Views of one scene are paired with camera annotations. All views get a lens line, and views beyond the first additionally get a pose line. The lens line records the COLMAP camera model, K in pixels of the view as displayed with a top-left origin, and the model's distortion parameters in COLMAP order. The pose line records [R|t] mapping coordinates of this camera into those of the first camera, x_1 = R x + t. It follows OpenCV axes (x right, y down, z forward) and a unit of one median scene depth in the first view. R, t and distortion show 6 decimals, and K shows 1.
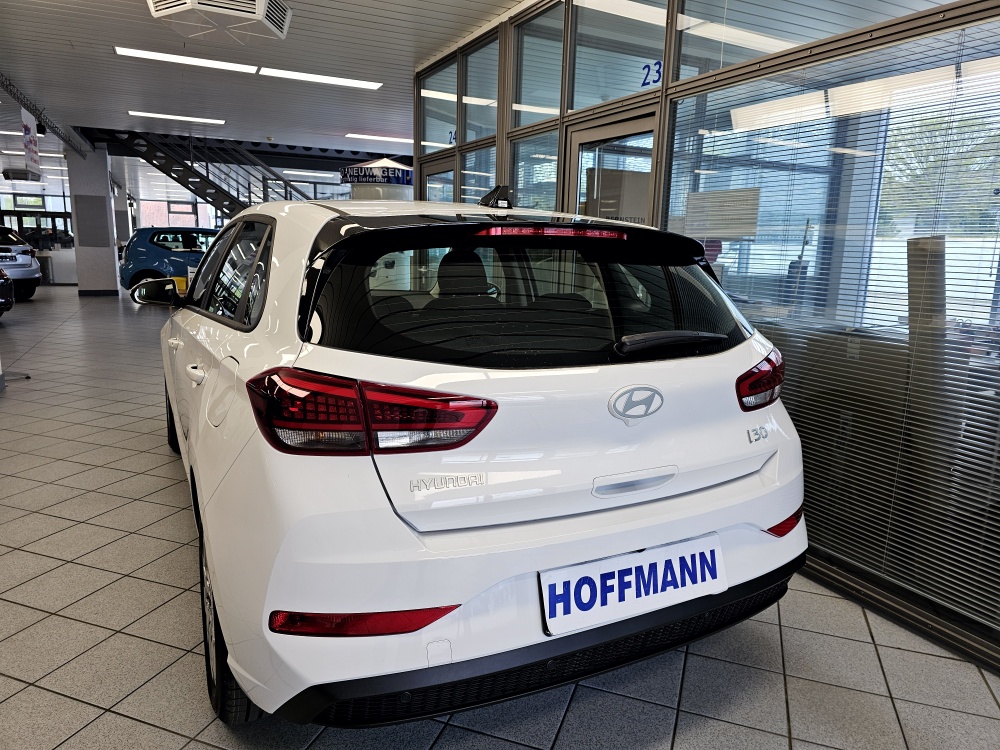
lens RADIAL K [[682.6, 0, 526.9], [0, 682.6, 369.2], [0, 0, 1]] dist [0.054383, -0.061066]
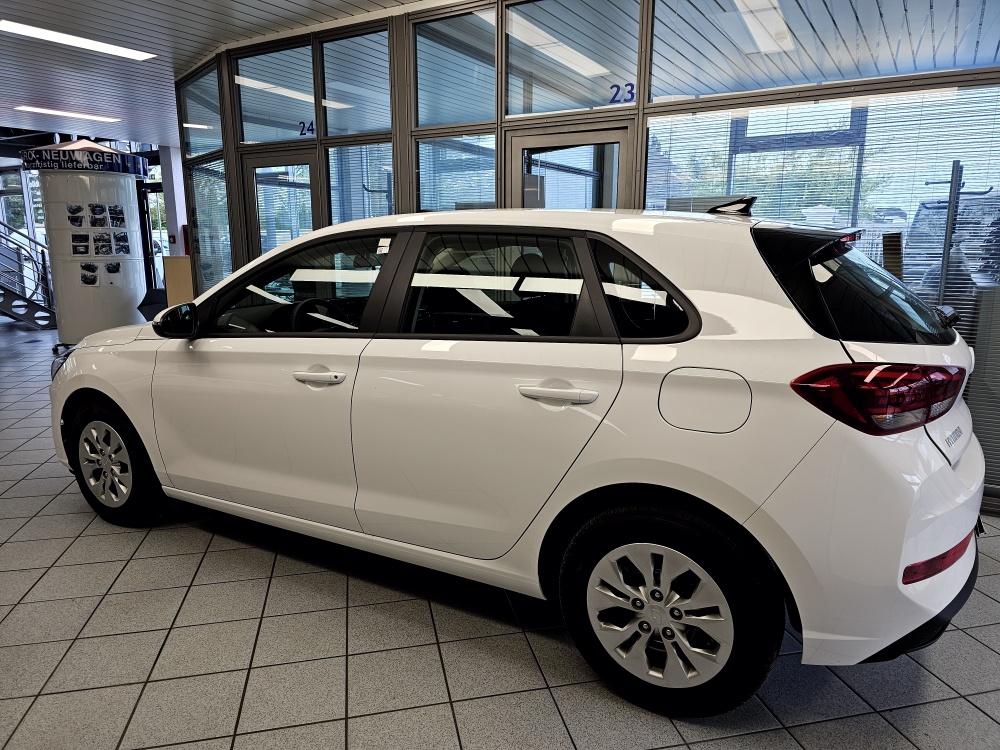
lens RADIAL K [[682.6, 0, 520.2], [0, 682.6, 373.6], [0, 0, 1]] dist [0.054383, -0.061066]
pose [[0.849452, -0.127535, 0.512021, -0.171289], [0.115905, 0.991751, 0.054737, -0.013559], [-0.514778, 0.012849, 0.857227, 0.031225]]
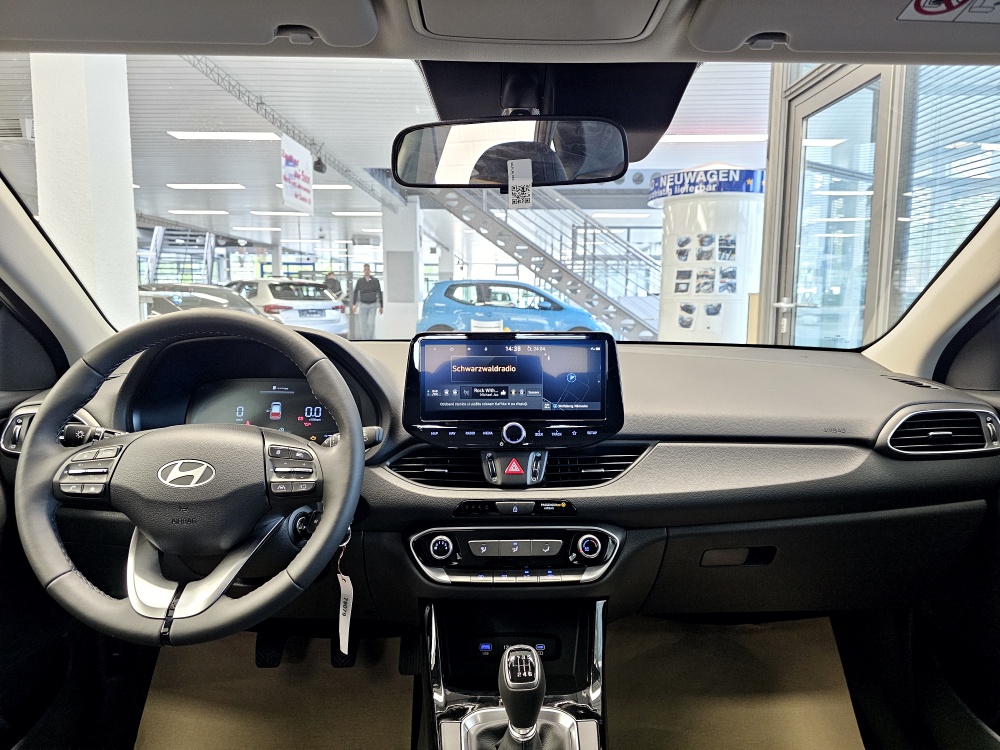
lens RADIAL K [[682.6, 0, 505.4], [0, 682.6, 365.4], [0, 0, 1]] dist [0.054383, -0.061066]
pose [[0.882800, 0.022077, -0.469230, -0.048600], [-0.065749, 0.994869, -0.076891, -0.027129], [0.465125, 0.098730, 0.879722, 0.242536]]
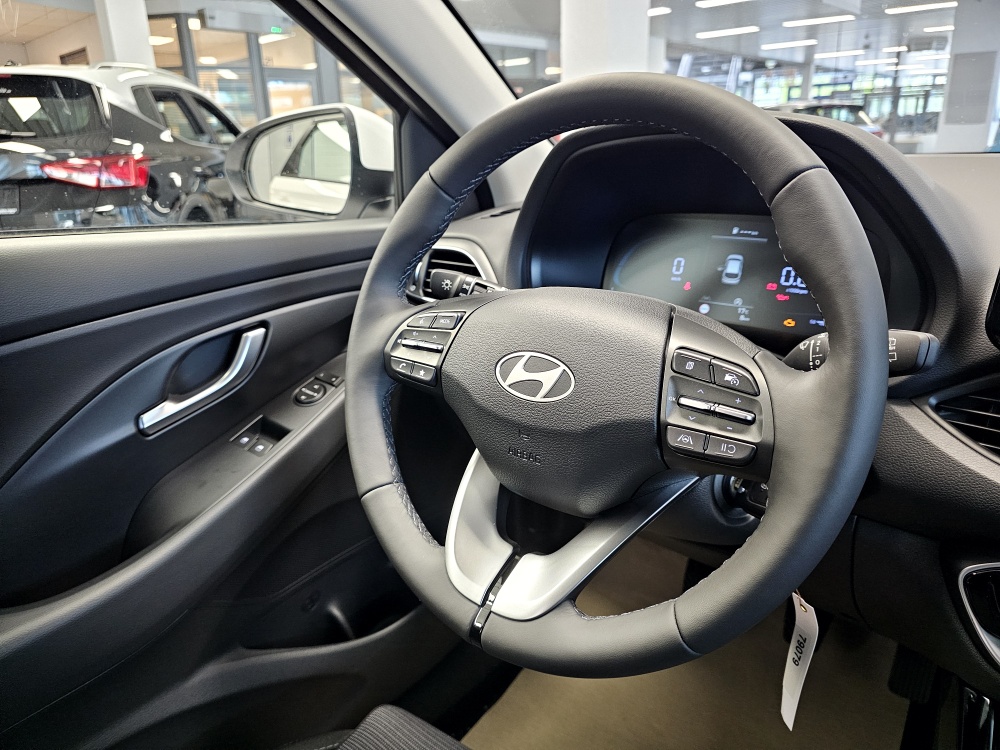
lens RADIAL K [[682.6, 0, 493.7], [0, 682.6, 372.3], [0, 0, 1]] dist [0.054383, -0.061066]
pose [[0.353539, 0.261319, -0.898177, -0.071091], [-0.127032, 0.964704, 0.230672, -0.028384], [0.926754, 0.032545, 0.374256, 0.268647]]
